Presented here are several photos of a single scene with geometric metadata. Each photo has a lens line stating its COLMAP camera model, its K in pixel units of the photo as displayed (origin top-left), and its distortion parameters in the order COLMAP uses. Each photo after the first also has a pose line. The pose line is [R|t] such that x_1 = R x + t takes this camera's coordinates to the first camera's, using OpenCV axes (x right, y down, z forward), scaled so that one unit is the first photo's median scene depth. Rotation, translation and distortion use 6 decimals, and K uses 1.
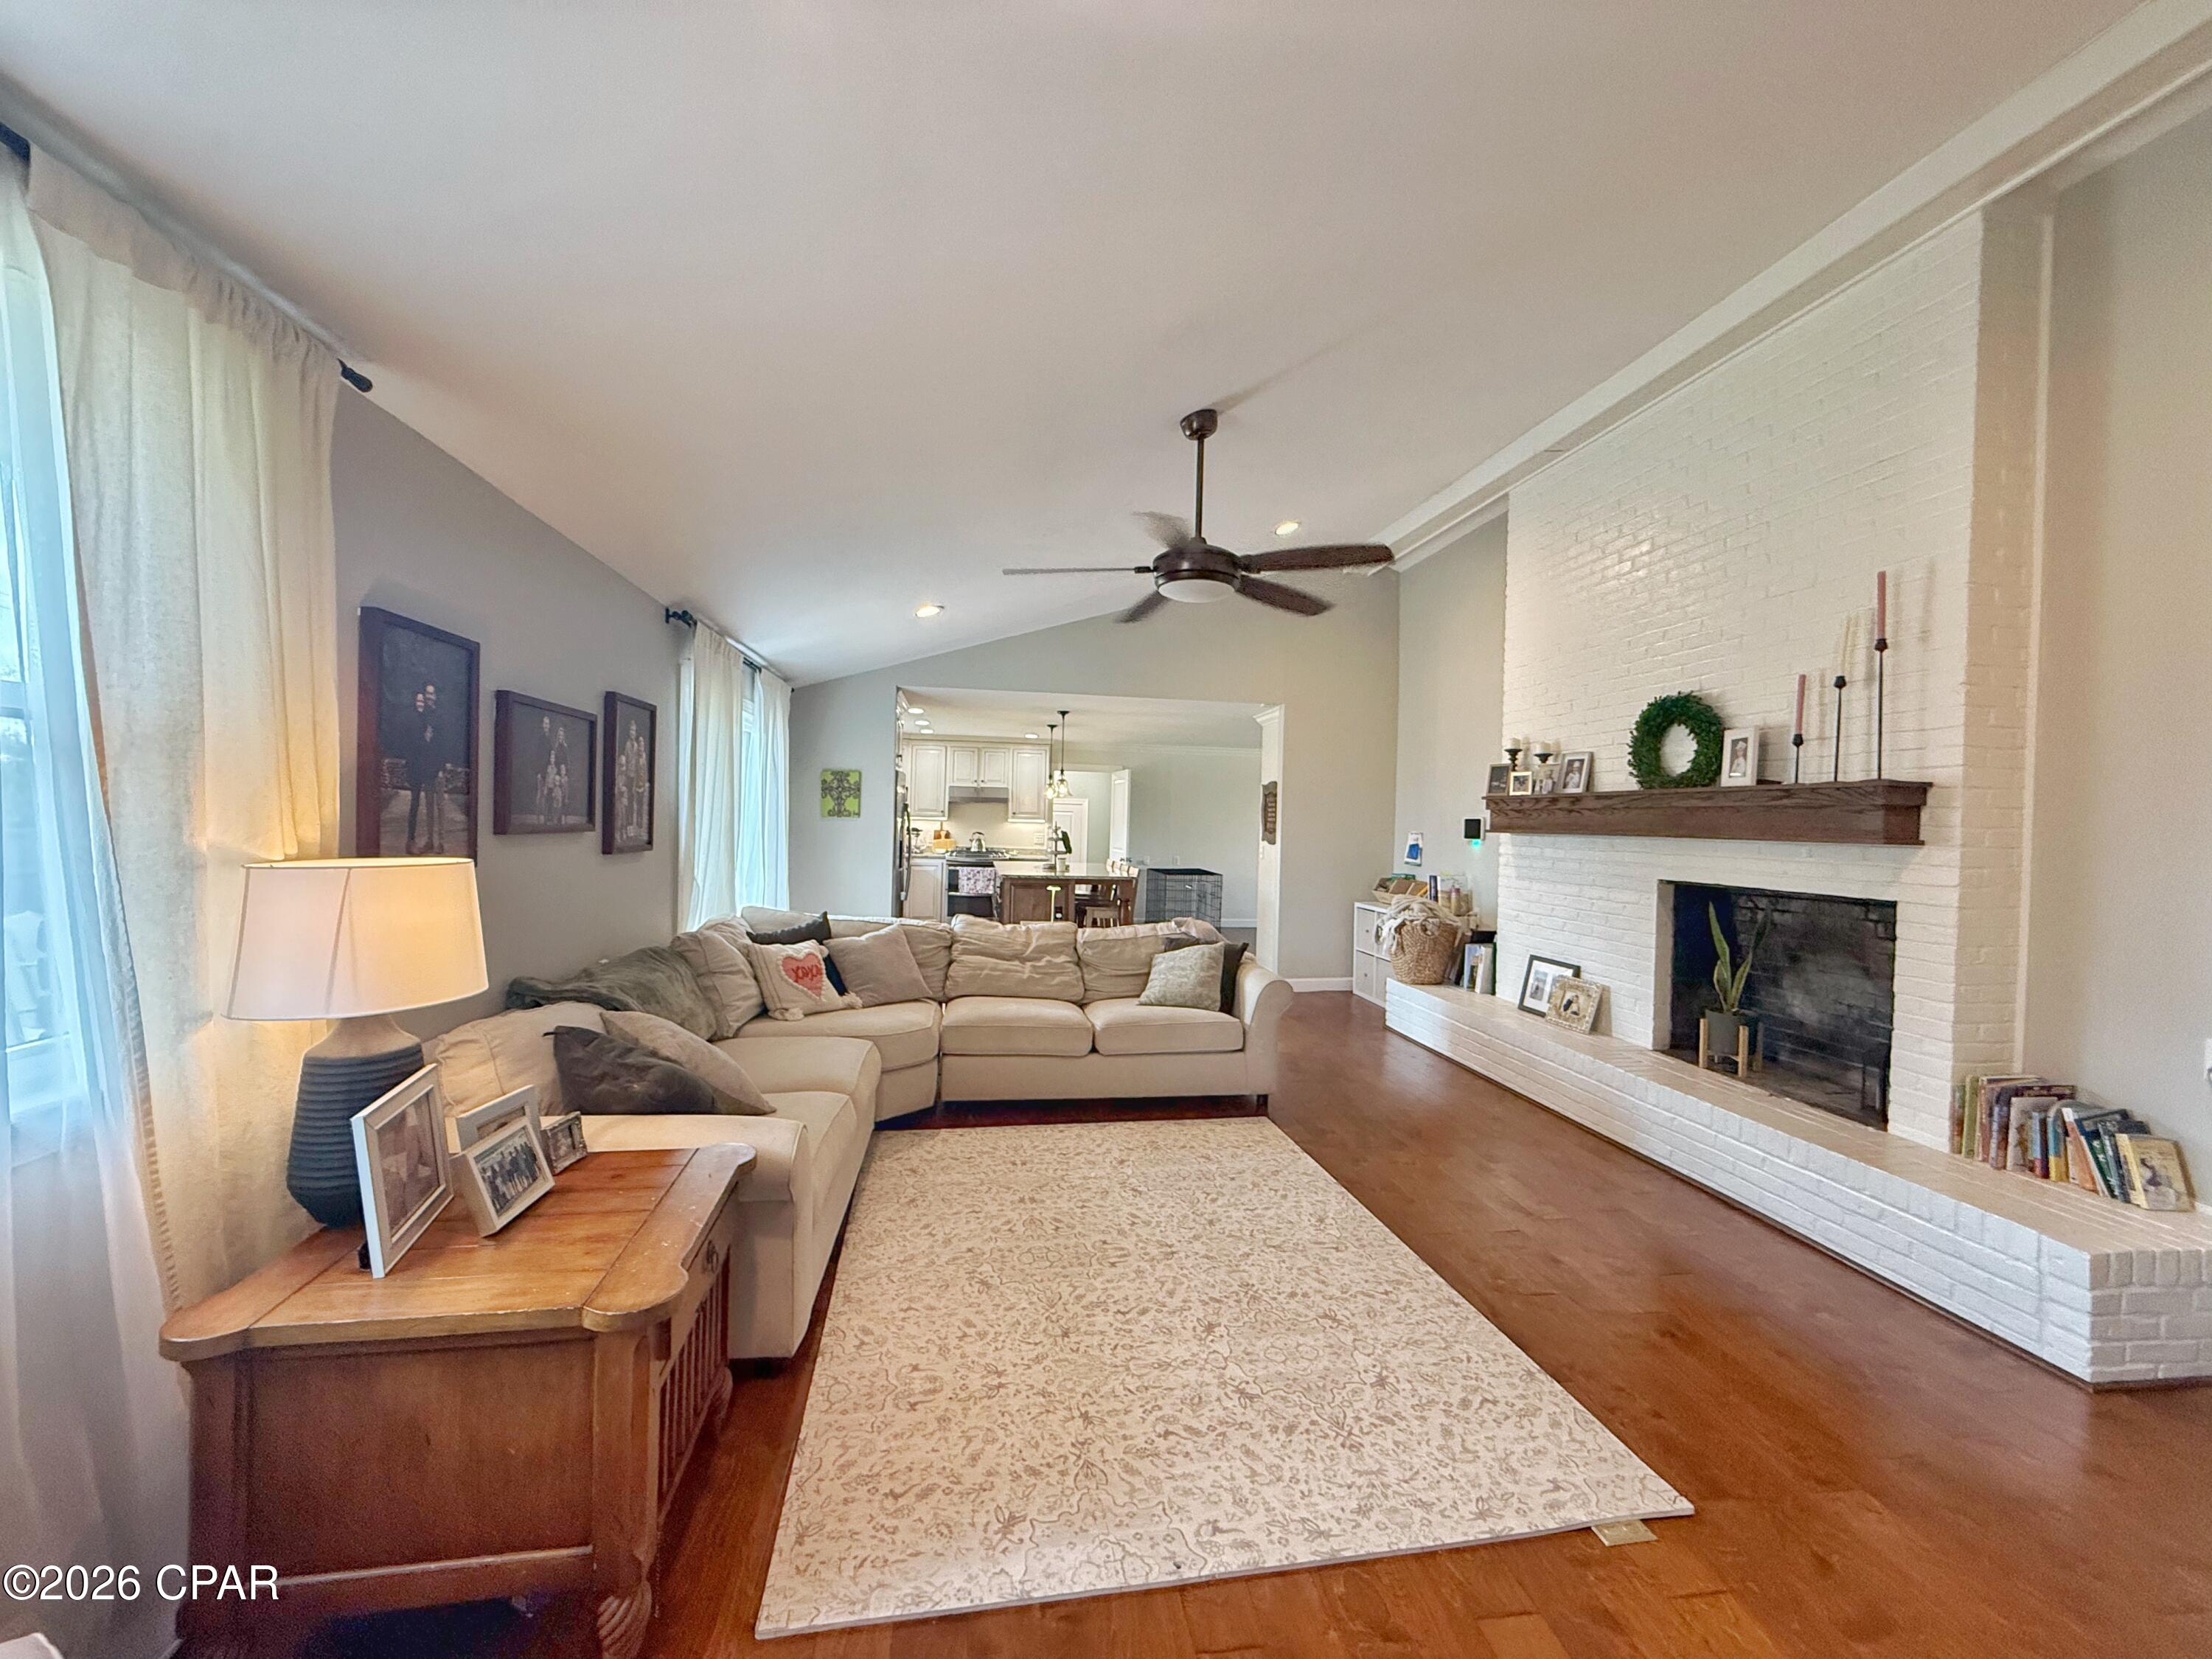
lens RADIAL K [[876.0, 0, 1102.1], [0, 876.0, 826.6], [0, 0, 1]] dist [-0.000261, -0.000379]
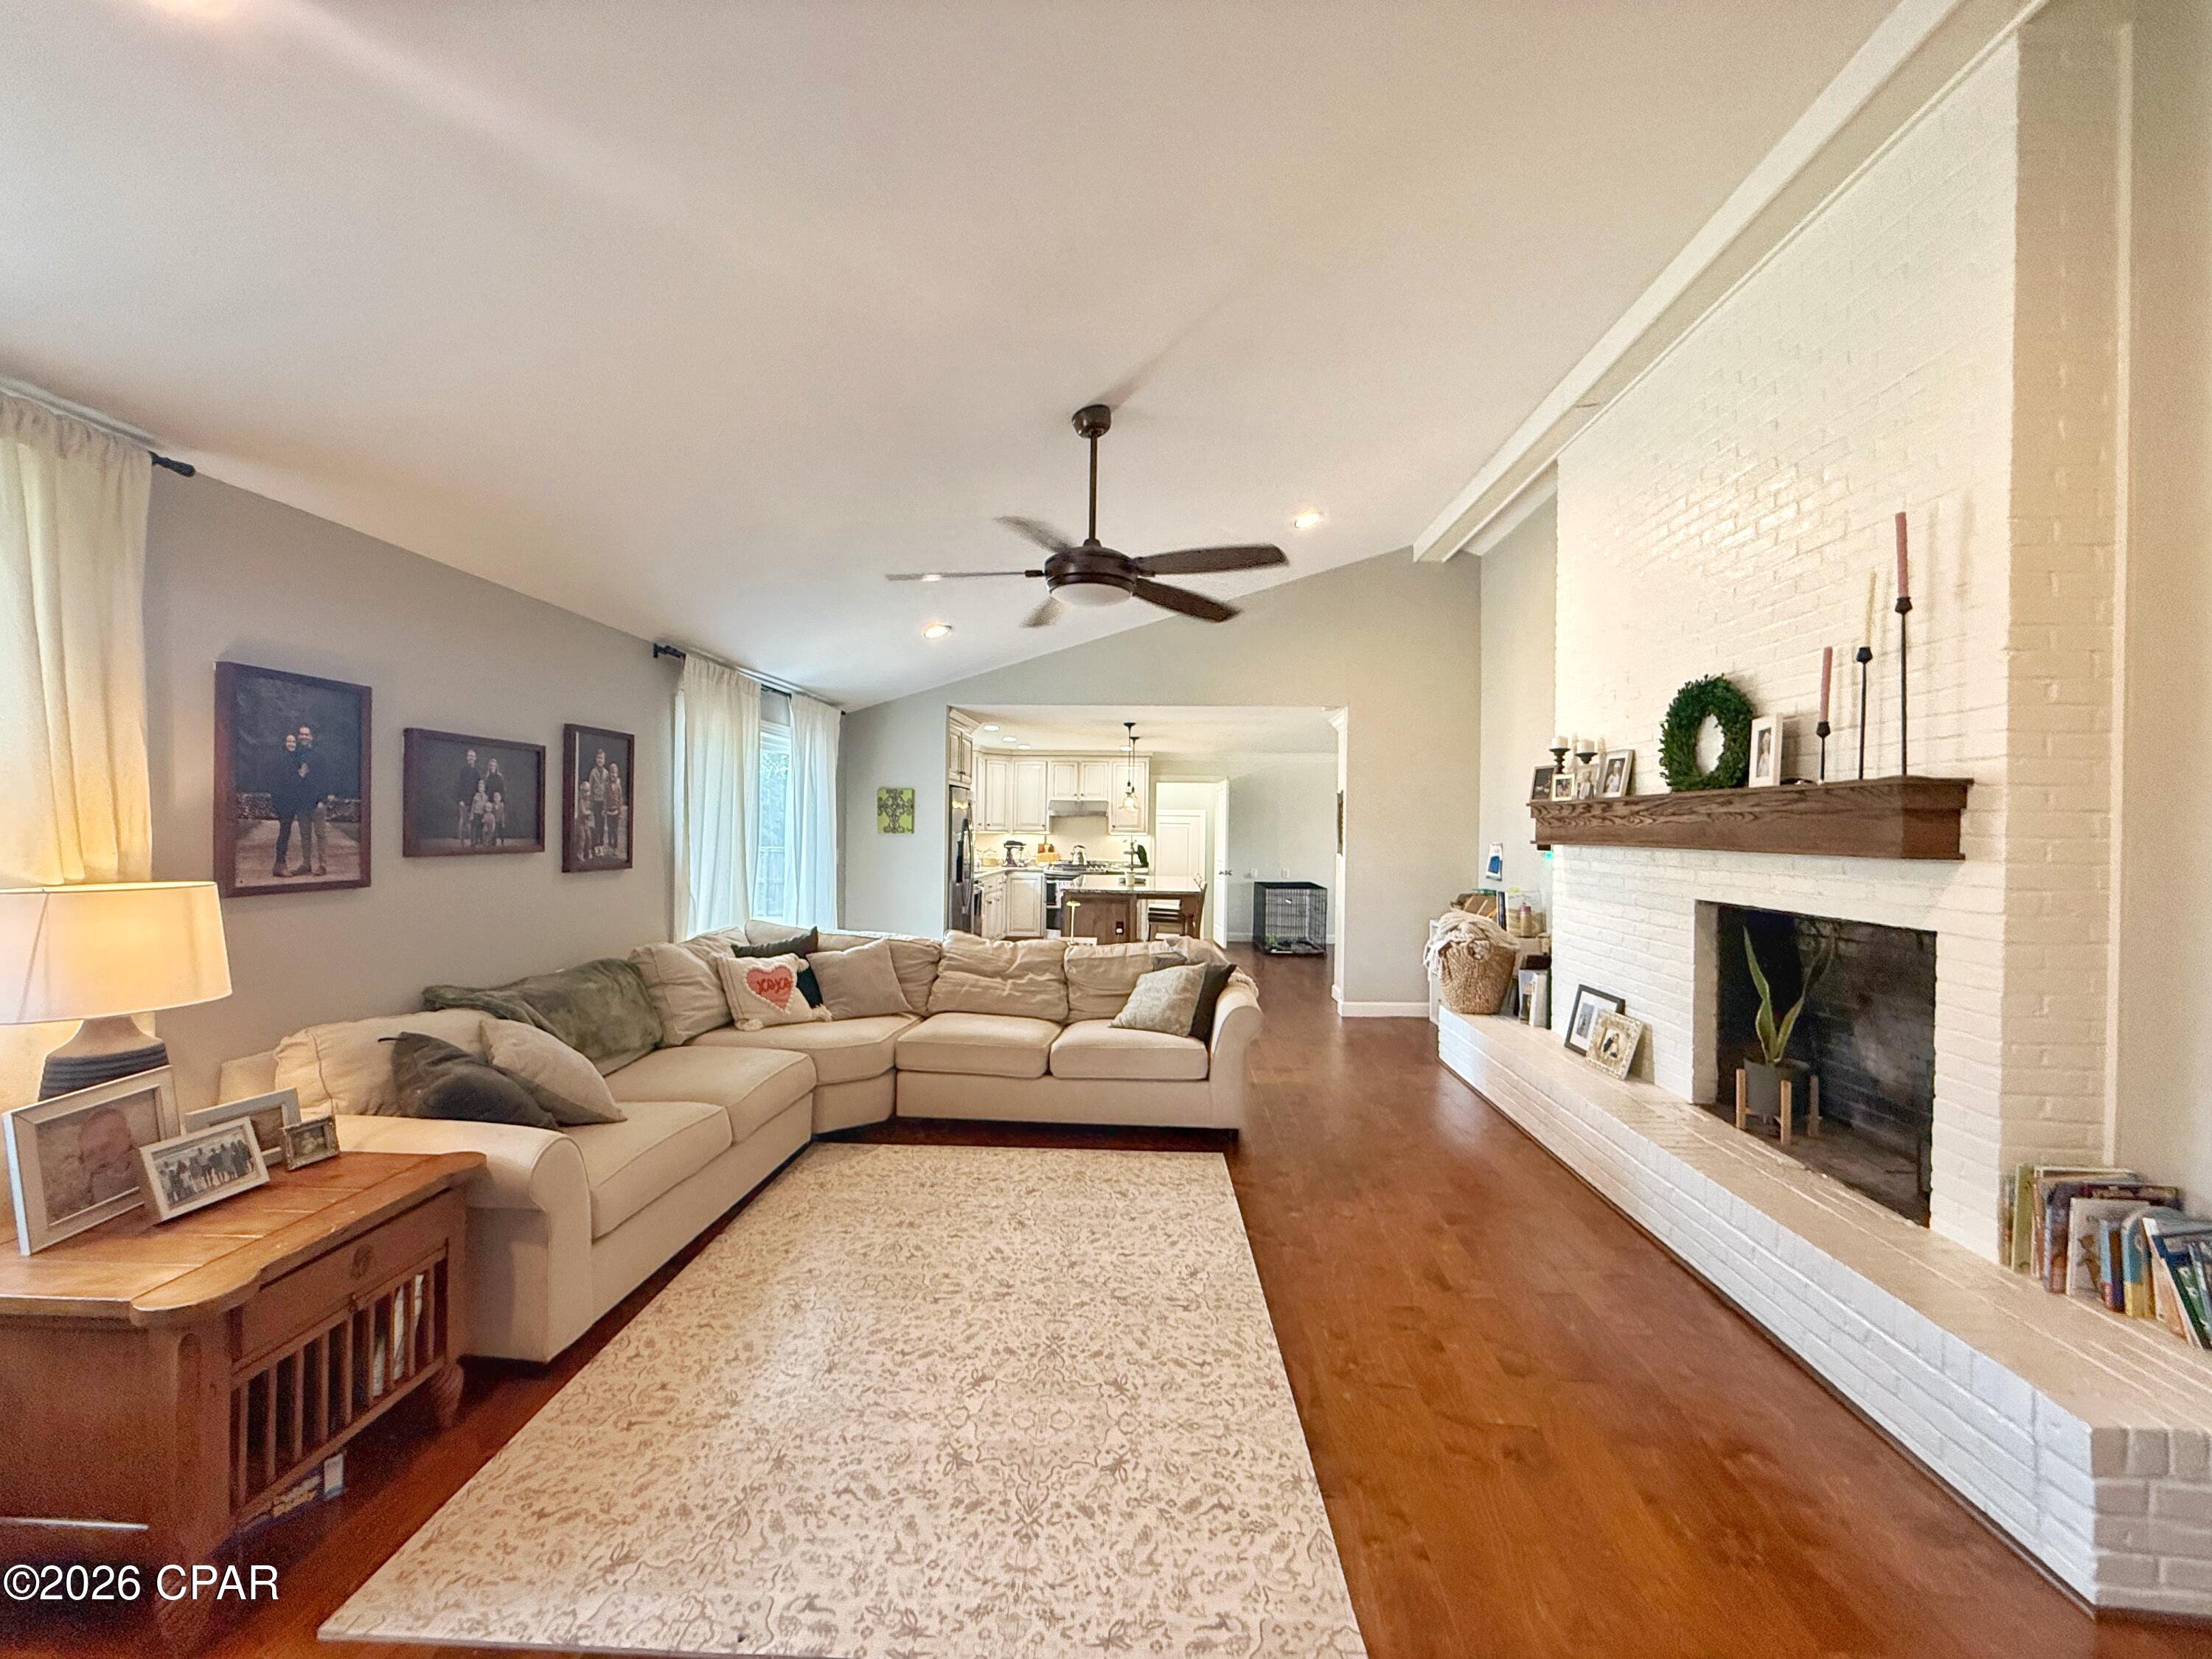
lens RADIAL K [[876.0, 0, 1105.8], [0, 876.0, 826.9], [0, 0, 1]] dist [-0.000261, -0.000379]
pose [[0.977390, -0.012304, -0.211084, 0.338454], [0.009757, 0.999867, -0.013103, -0.004980], [0.211217, 0.010747, 0.977380, 0.077756]]
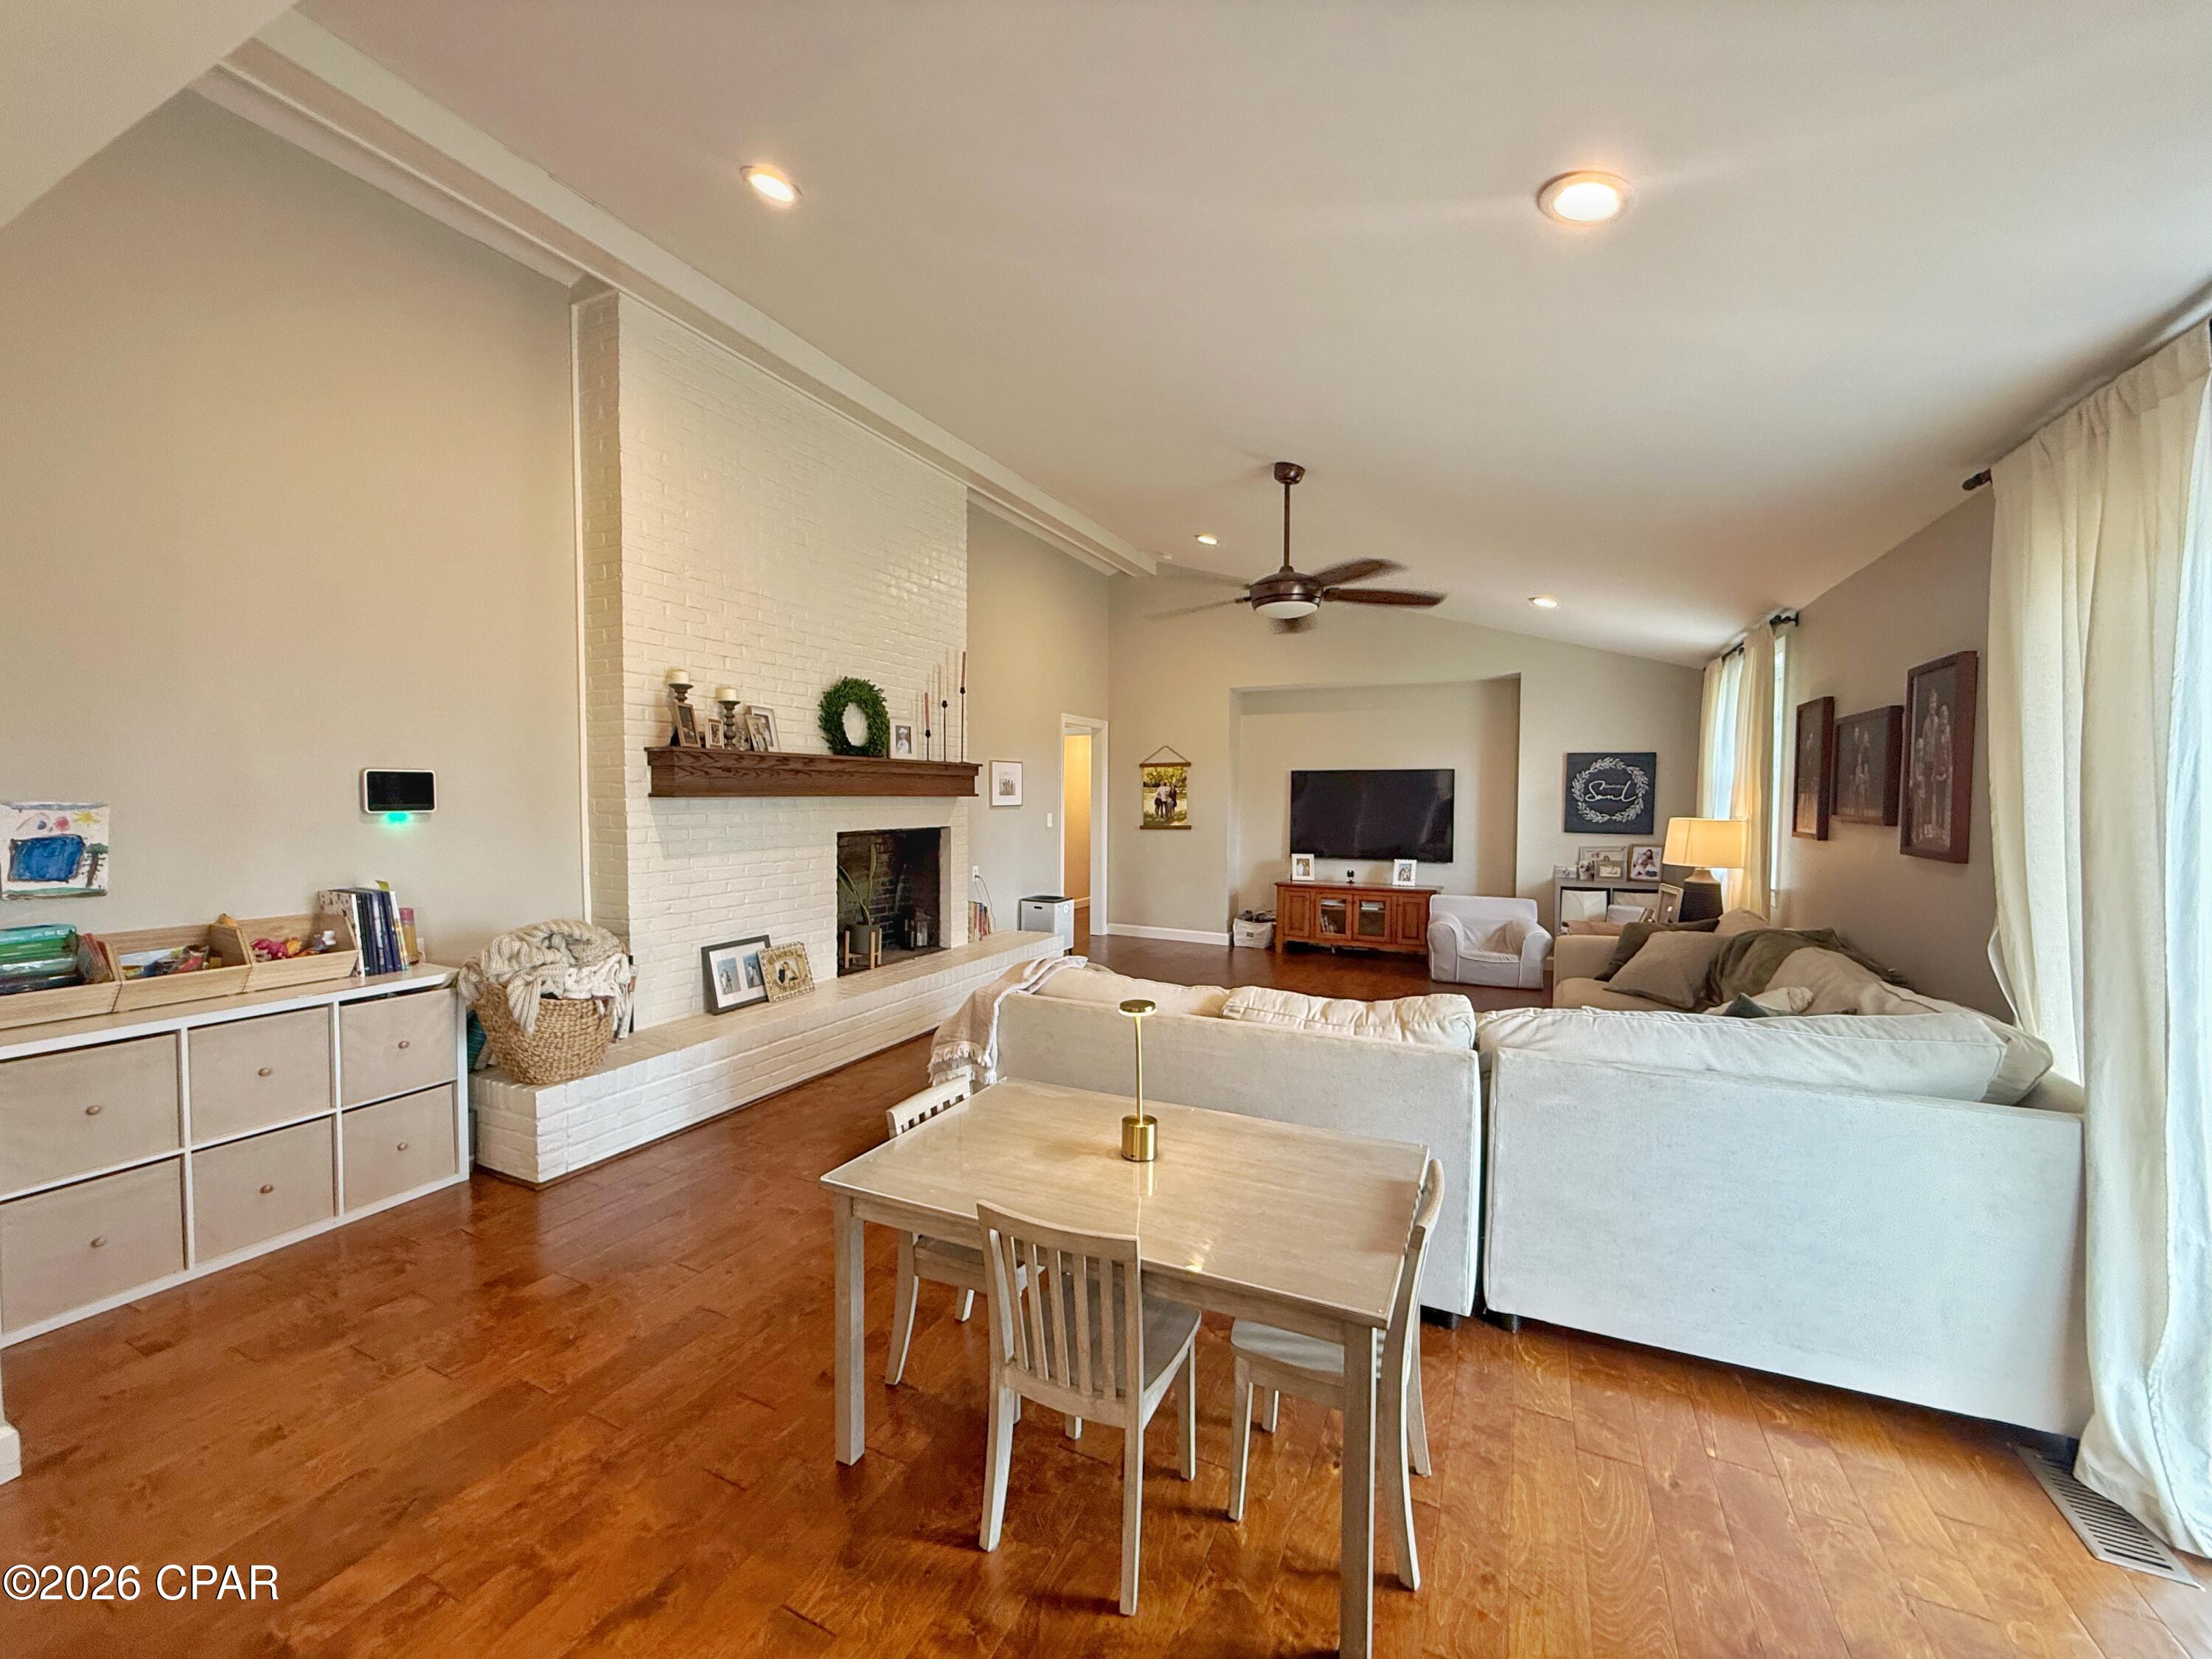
lens RADIAL K [[876.0, 0, 1101.9], [0, 876.0, 832.3], [0, 0, 1]] dist [-0.000261, -0.000379]
pose [[-0.826004, -0.055284, 0.560947, -0.407063], [-0.022698, 0.997634, 0.064898, -0.031037], [-0.563207, 0.040874, -0.825304, 2.289798]]
